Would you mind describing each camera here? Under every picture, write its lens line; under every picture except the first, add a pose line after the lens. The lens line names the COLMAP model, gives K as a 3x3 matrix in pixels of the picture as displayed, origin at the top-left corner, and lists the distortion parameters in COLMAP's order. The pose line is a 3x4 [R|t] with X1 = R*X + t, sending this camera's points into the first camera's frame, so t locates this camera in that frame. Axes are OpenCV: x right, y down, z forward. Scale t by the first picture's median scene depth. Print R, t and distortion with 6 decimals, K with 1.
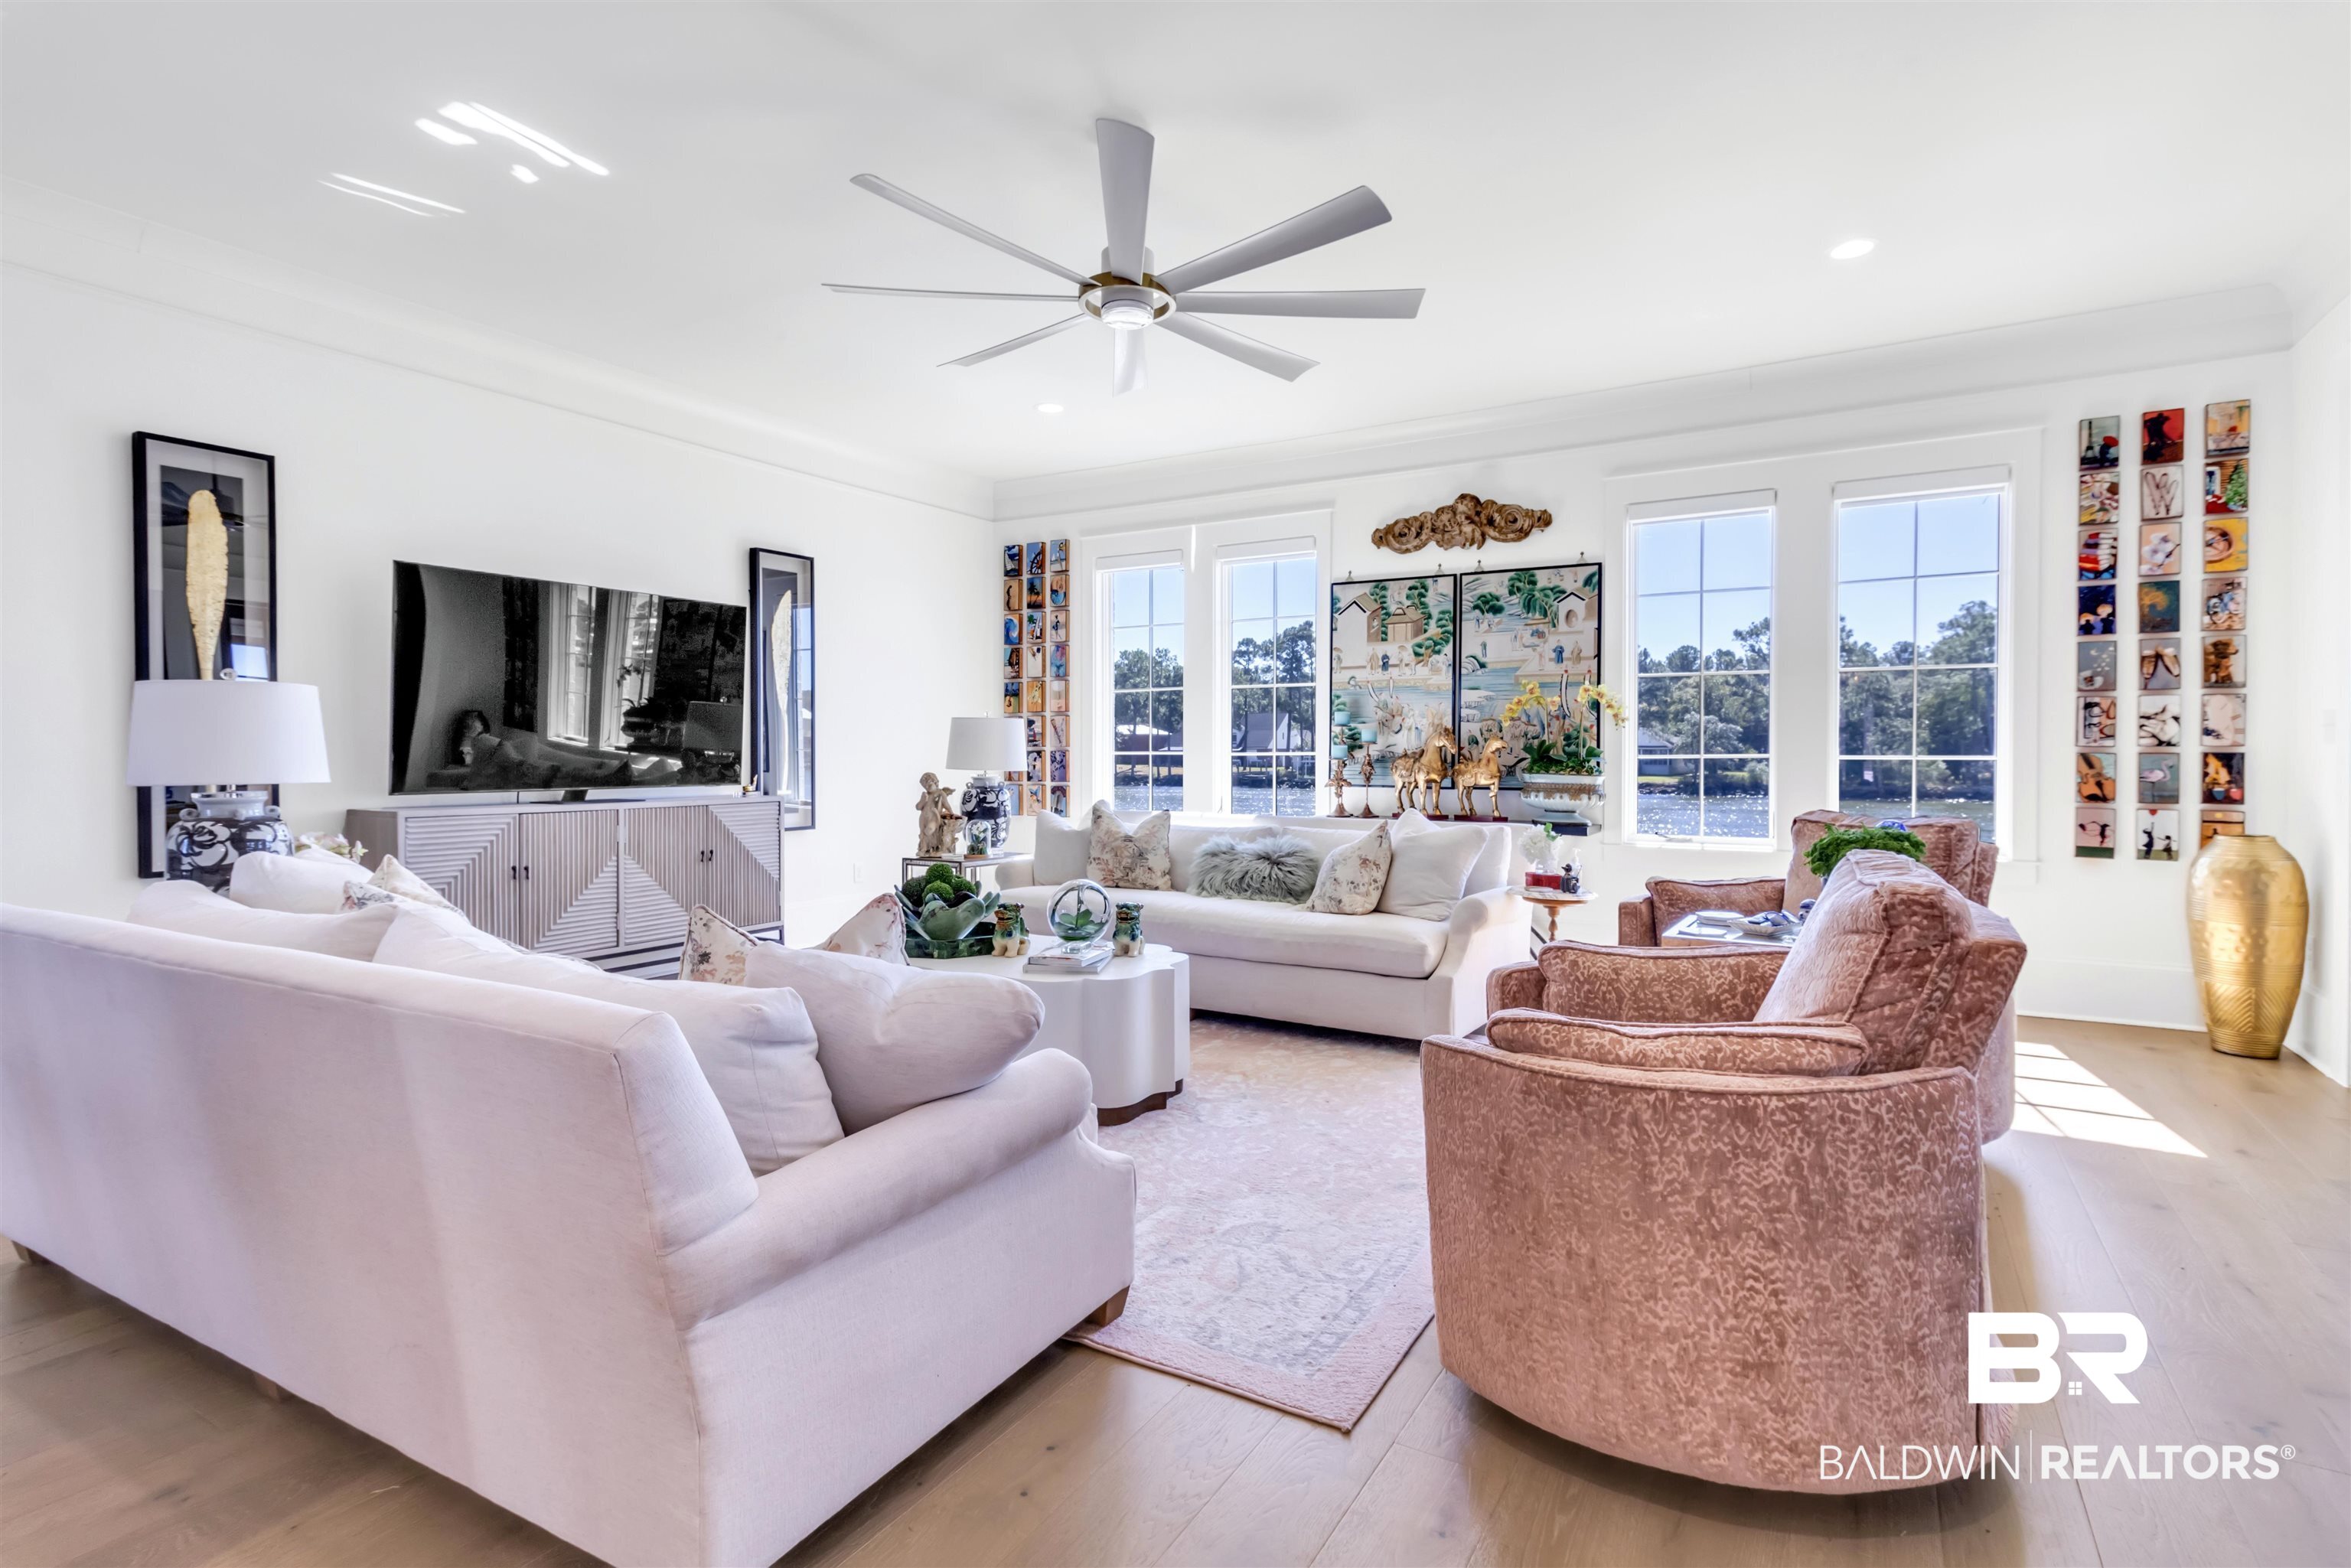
lens RADIAL K [[1138.5, 0, 1171.4], [0, 1138.5, 743.1], [0, 0, 1]] dist [0.000619, -0.000002]
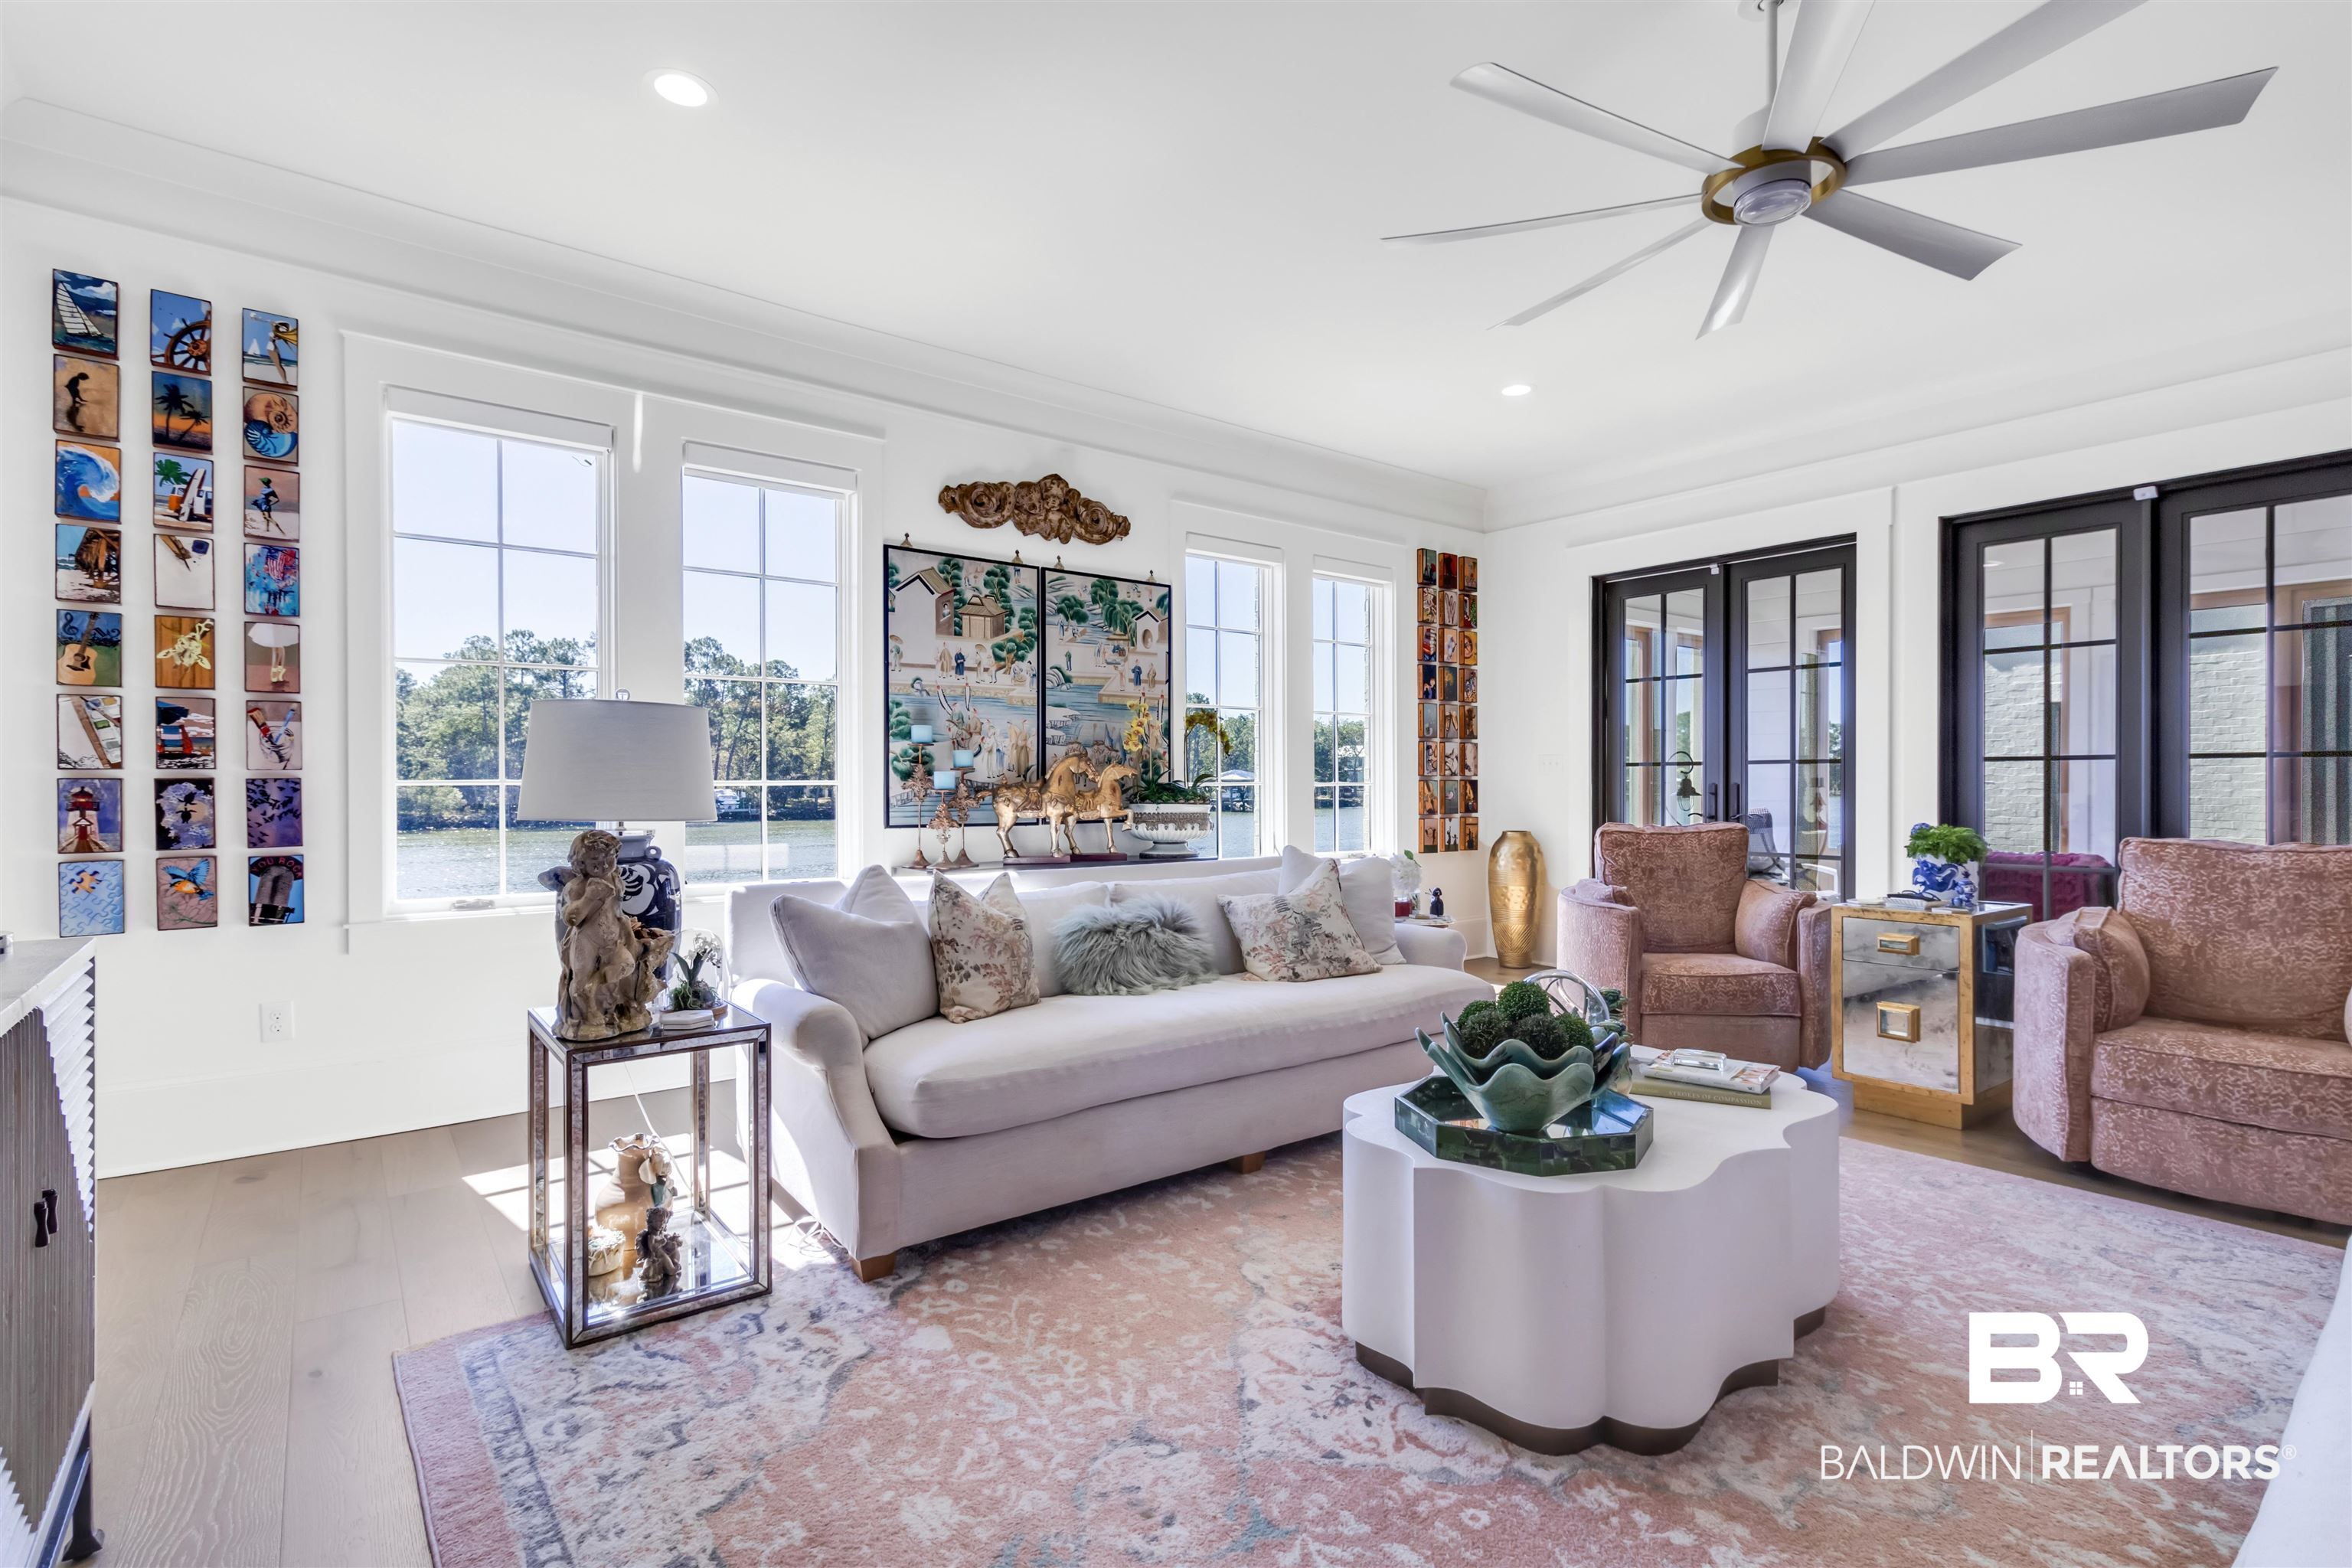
lens RADIAL K [[1117.1, 0, 1176.0], [0, 1117.1, 784.0], [0, 0, 1]] dist [0.001092, -0.000279]
pose [[0.342711, -0.003850, 0.939433, -0.495000], [-0.006134, 0.999961, 0.006335, 0.004973], [-0.939421, -0.007934, 0.342674, 0.635329]]
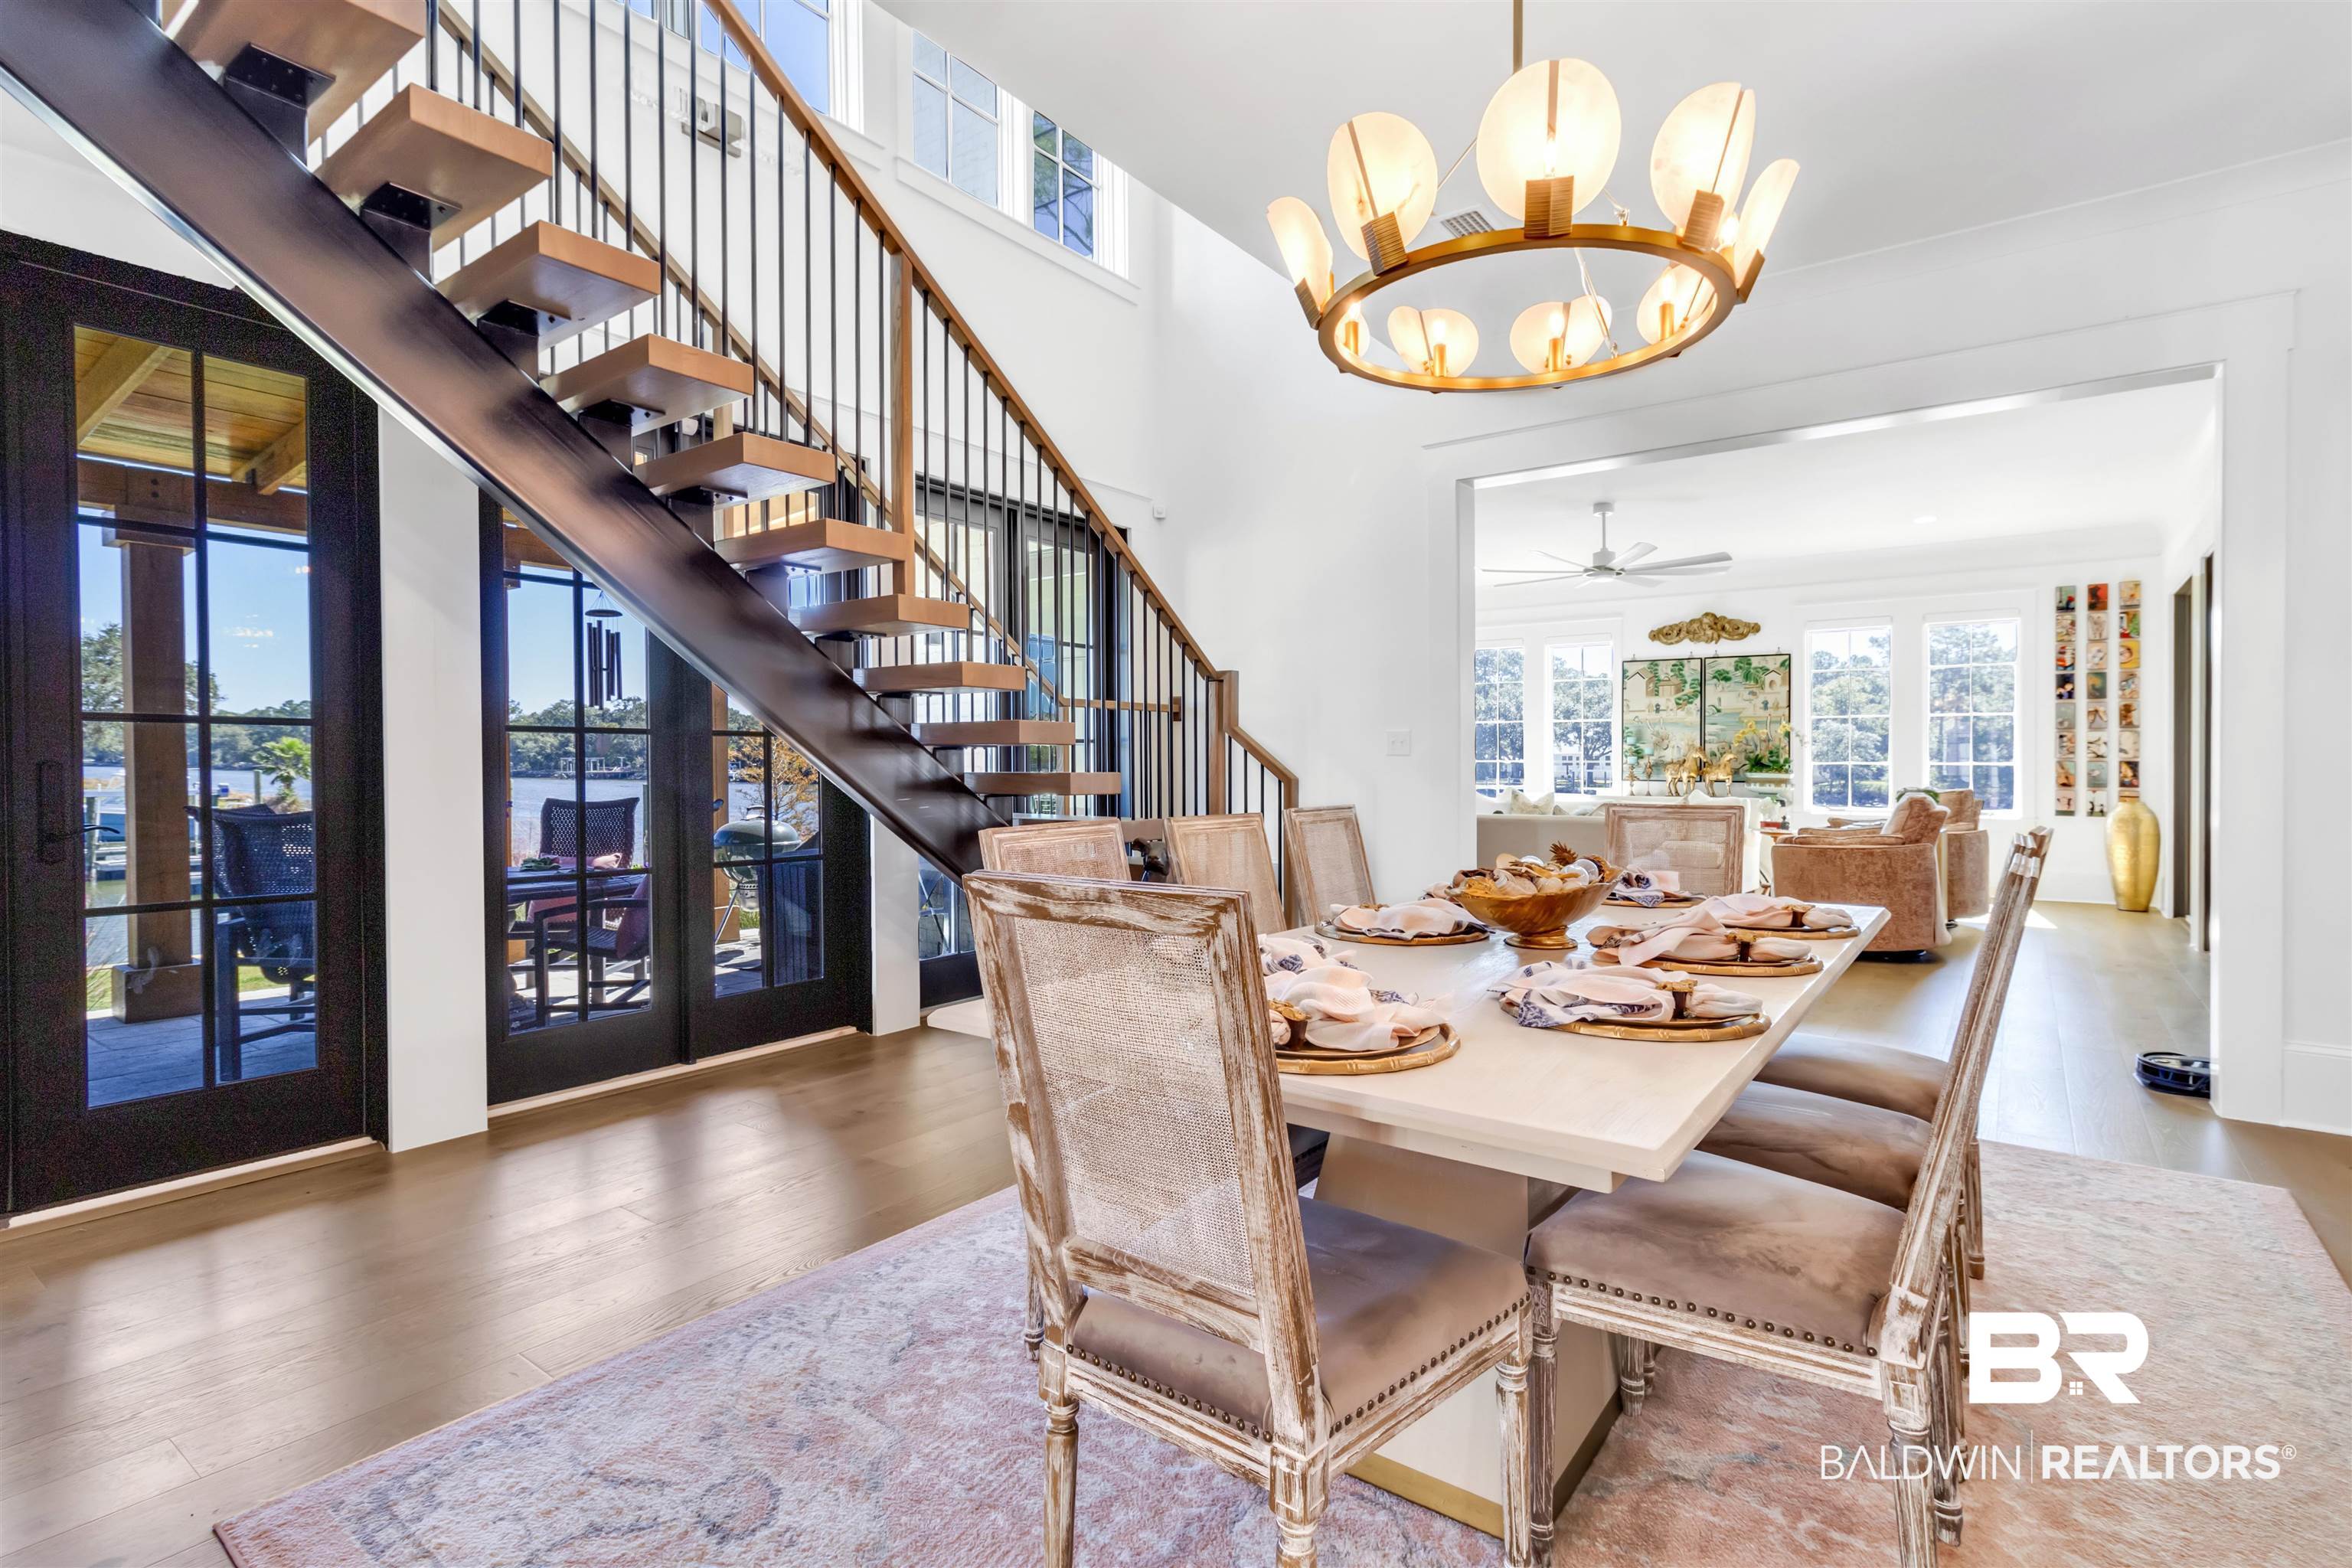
lens RADIAL K [[1081.0, 0, 1238.8], [0, 1081.0, 738.6], [0, 0, 1]] dist [-0.000557, -0.000069]
pose [[0.997527, -0.000302, -0.070279, -0.344097], [-0.000566, 0.999924, -0.012331, -0.004881], [0.070277, 0.012340, 0.997451, -0.702973]]
